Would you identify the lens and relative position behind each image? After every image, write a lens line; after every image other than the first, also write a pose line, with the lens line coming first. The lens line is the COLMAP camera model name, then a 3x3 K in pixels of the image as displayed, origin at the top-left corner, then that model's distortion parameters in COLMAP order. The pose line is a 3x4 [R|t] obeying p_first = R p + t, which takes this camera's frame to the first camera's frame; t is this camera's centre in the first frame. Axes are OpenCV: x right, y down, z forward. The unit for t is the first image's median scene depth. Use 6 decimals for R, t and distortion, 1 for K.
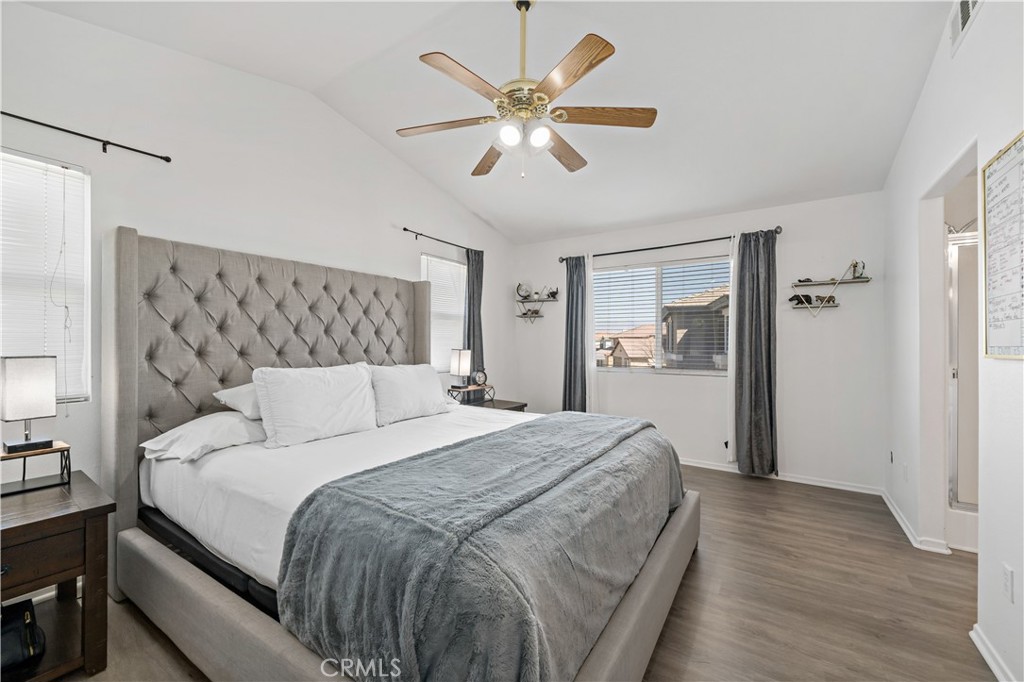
lens RADIAL K [[418.7, 0, 508.1], [0, 418.7, 343.2], [0, 0, 1]] dist [0.003508, 0.000741]
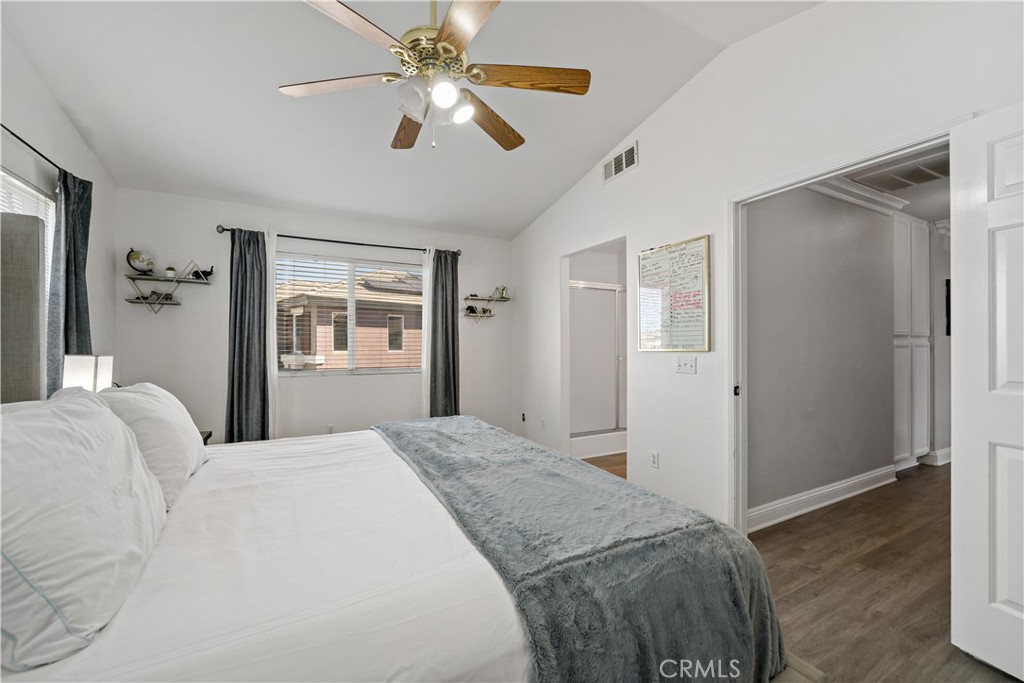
lens RADIAL K [[418.7, 0, 504.9], [0, 418.7, 346.8], [0, 0, 1]] dist [0.003508, 0.000741]
pose [[0.460956, -0.008377, 0.887383, -0.316059], [-0.000361, 0.999954, 0.009627, -0.000688], [-0.887423, -0.004758, 0.460932, 0.233197]]
